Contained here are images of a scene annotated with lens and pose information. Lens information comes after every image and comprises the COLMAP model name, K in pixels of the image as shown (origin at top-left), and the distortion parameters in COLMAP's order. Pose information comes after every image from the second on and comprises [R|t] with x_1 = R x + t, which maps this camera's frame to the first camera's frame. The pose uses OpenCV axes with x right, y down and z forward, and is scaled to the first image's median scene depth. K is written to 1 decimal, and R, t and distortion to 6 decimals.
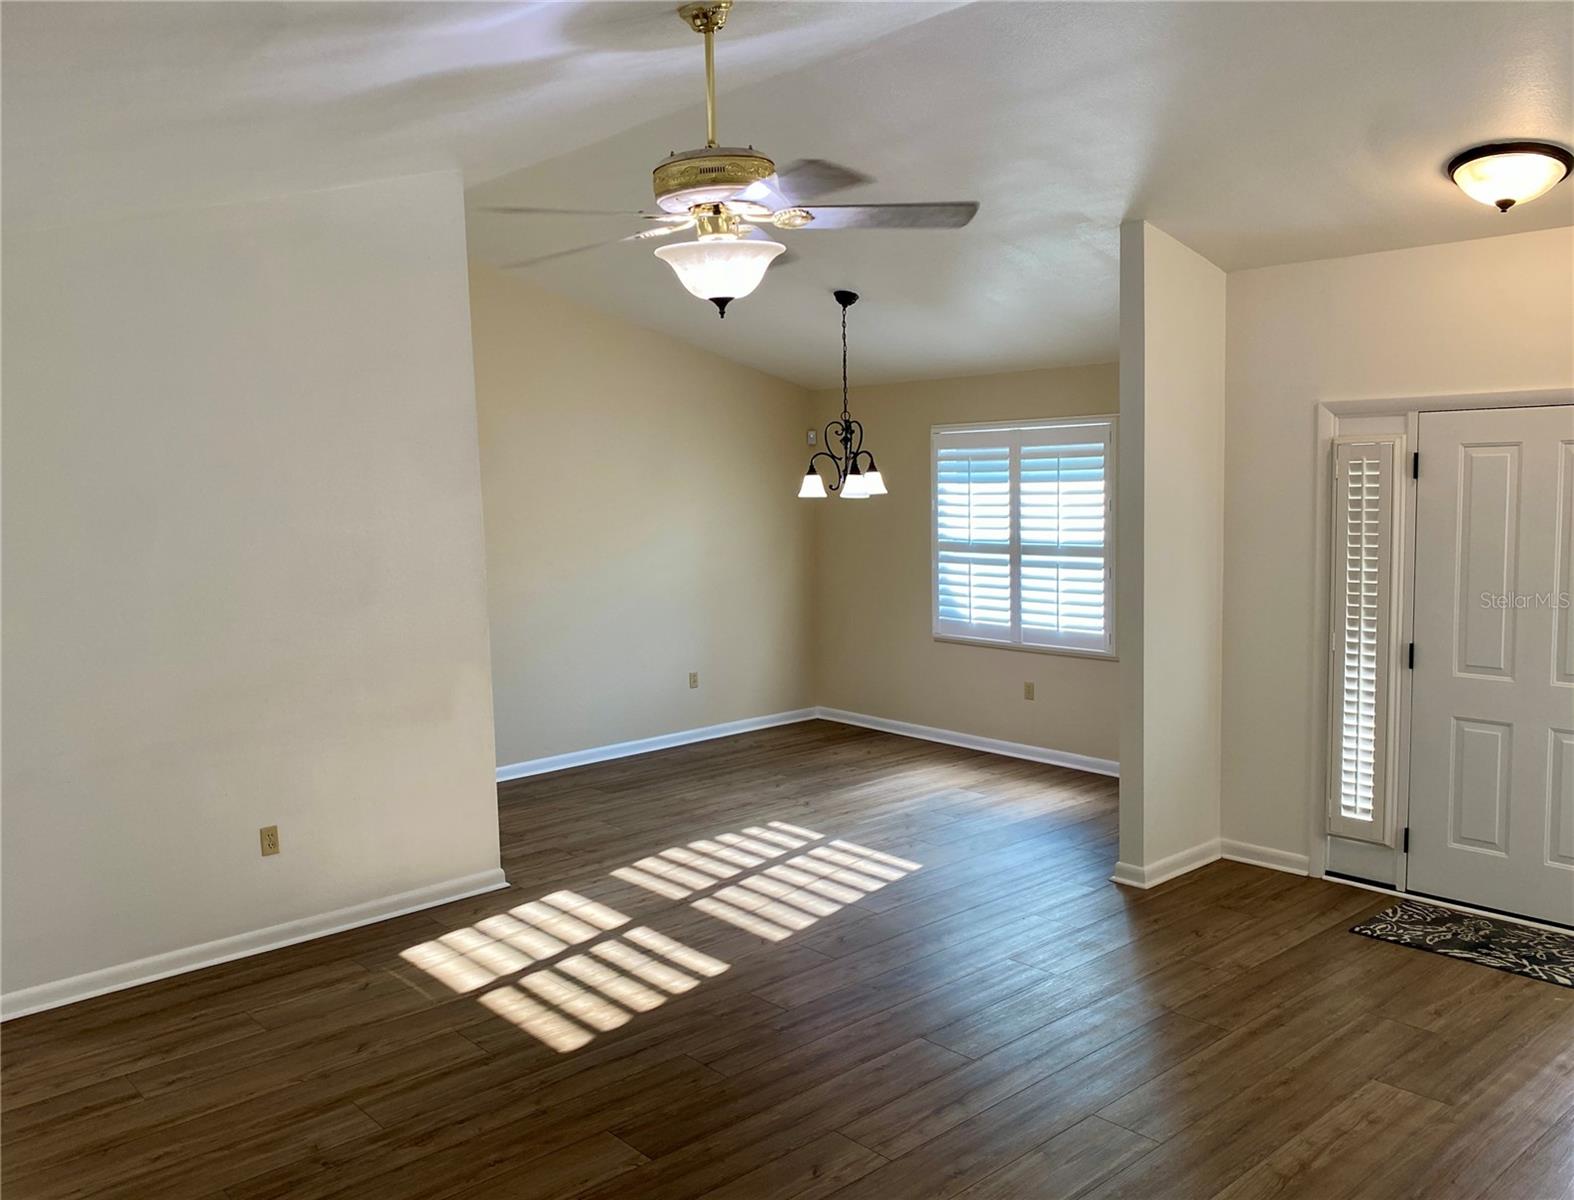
lens RADIAL K [[1275.3, 0, 750.9], [0, 1275.3, 567.7], [0, 0, 1]] dist [-0.031393, -0.008569]
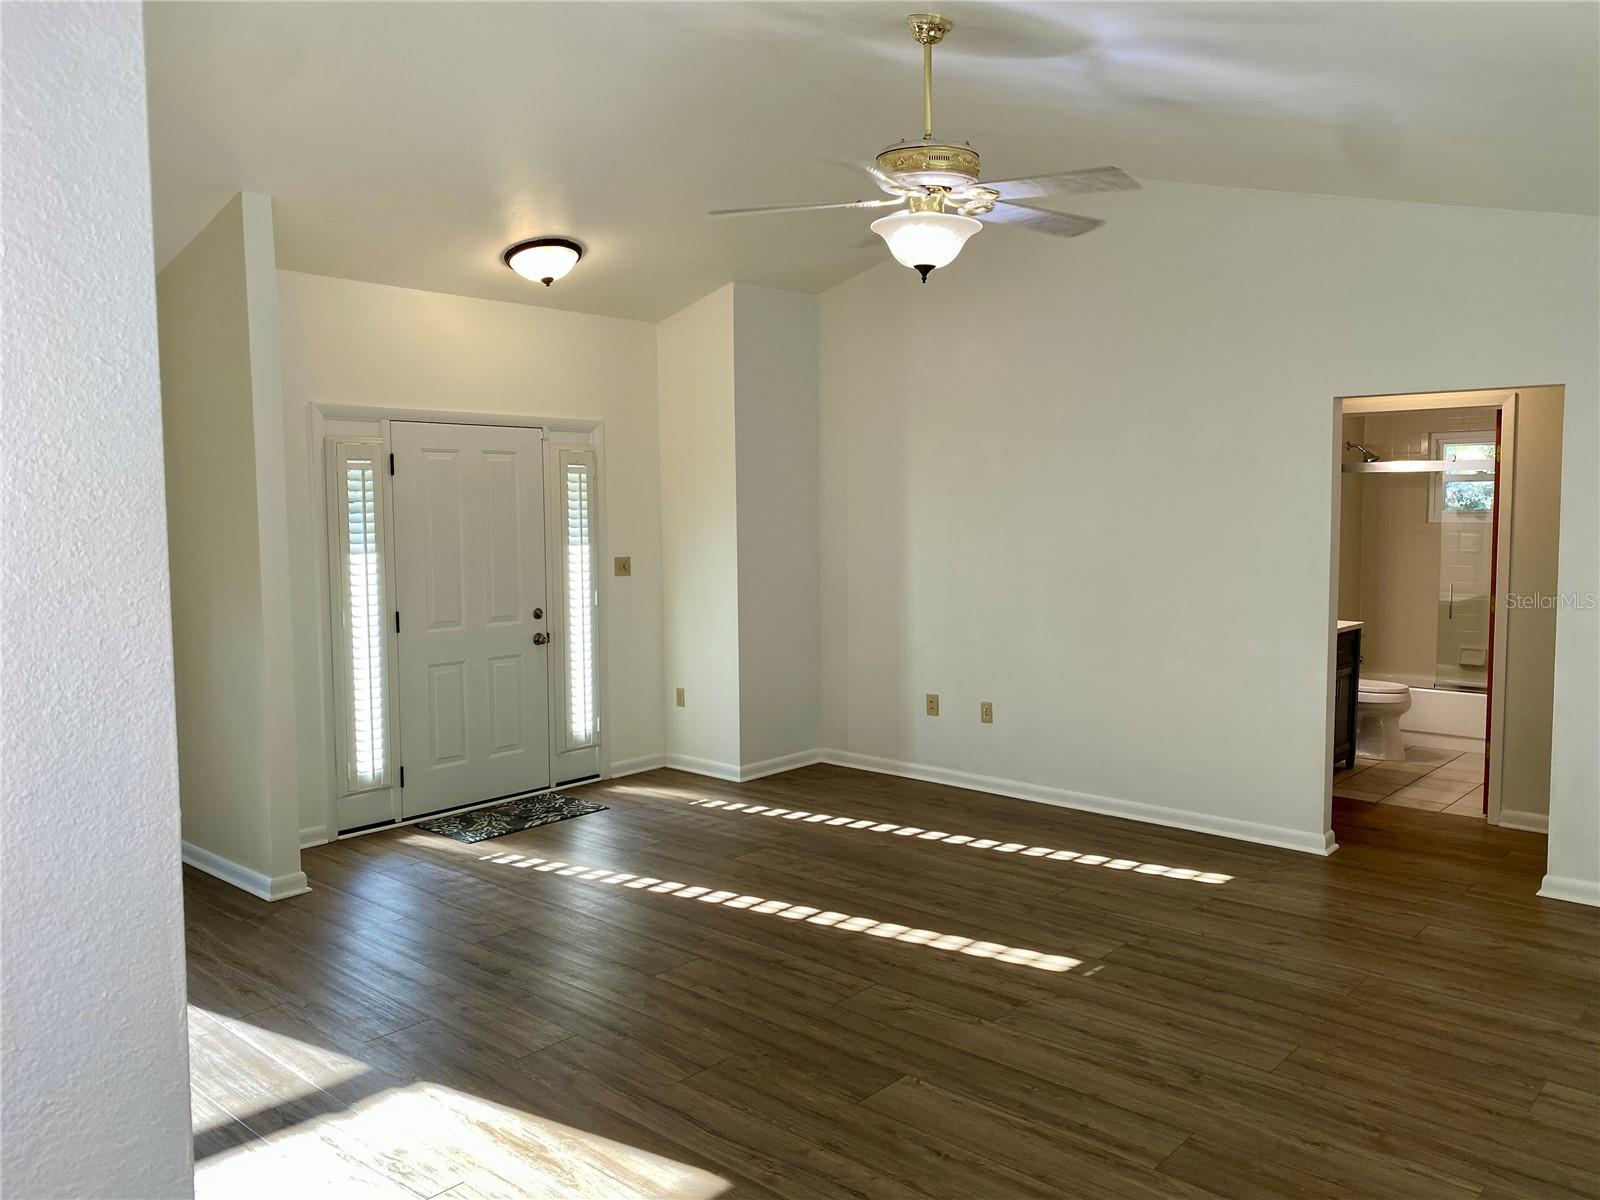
lens RADIAL K [[1228.3, 0, 800.0], [0, 1228.3, 600.0], [0, 0, 1]] dist [0.002104, -0.004430]
pose [[-0.142855, -0.055072, 0.988210, -0.701527], [0.085859, 0.993997, 0.067806, 0.001787], [-0.986012, 0.094534, -0.137269, 0.796013]]
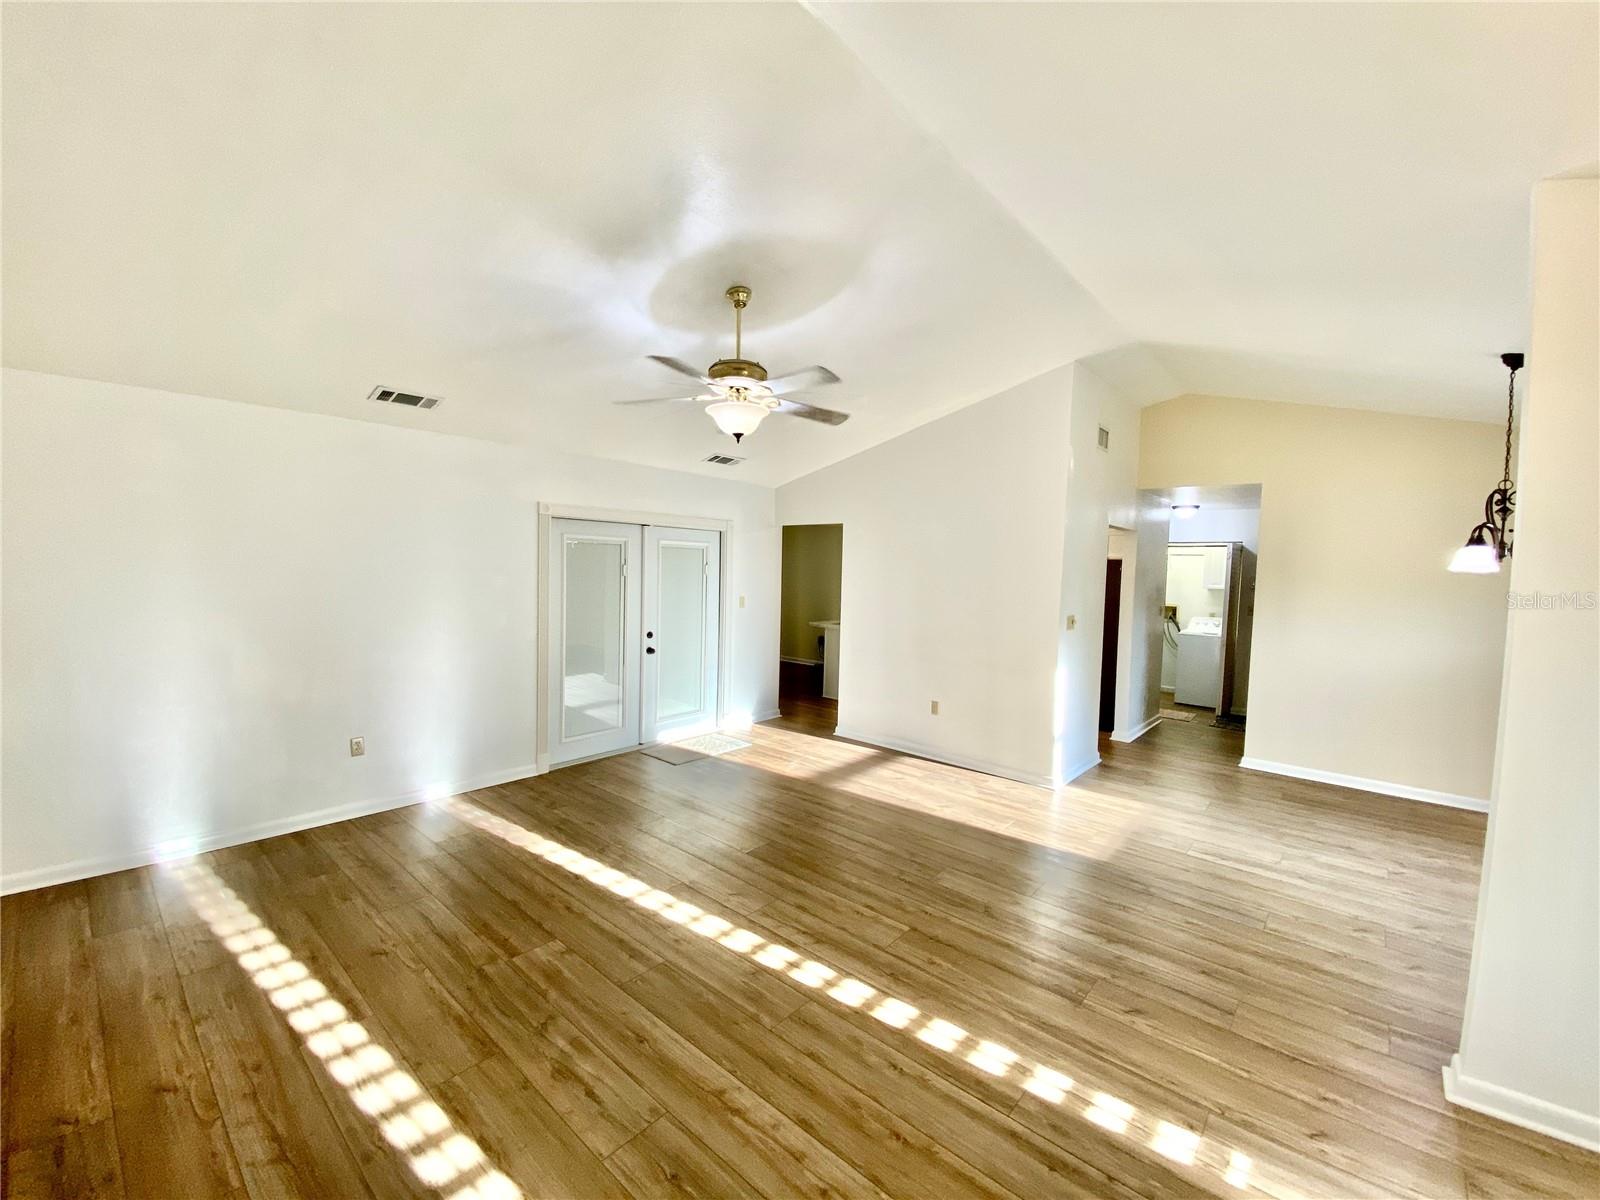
lens RADIAL K [[651.1, 0, 800.0], [0, 651.1, 600.0], [0, 0, 1]] dist [0.014203, -0.017614]
pose [[0.153024, 0.087166, -0.984371, 0.635016], [-0.107027, 0.991705, 0.071178, -0.021994], [0.982410, 0.094463, 0.161083, 0.586584]]
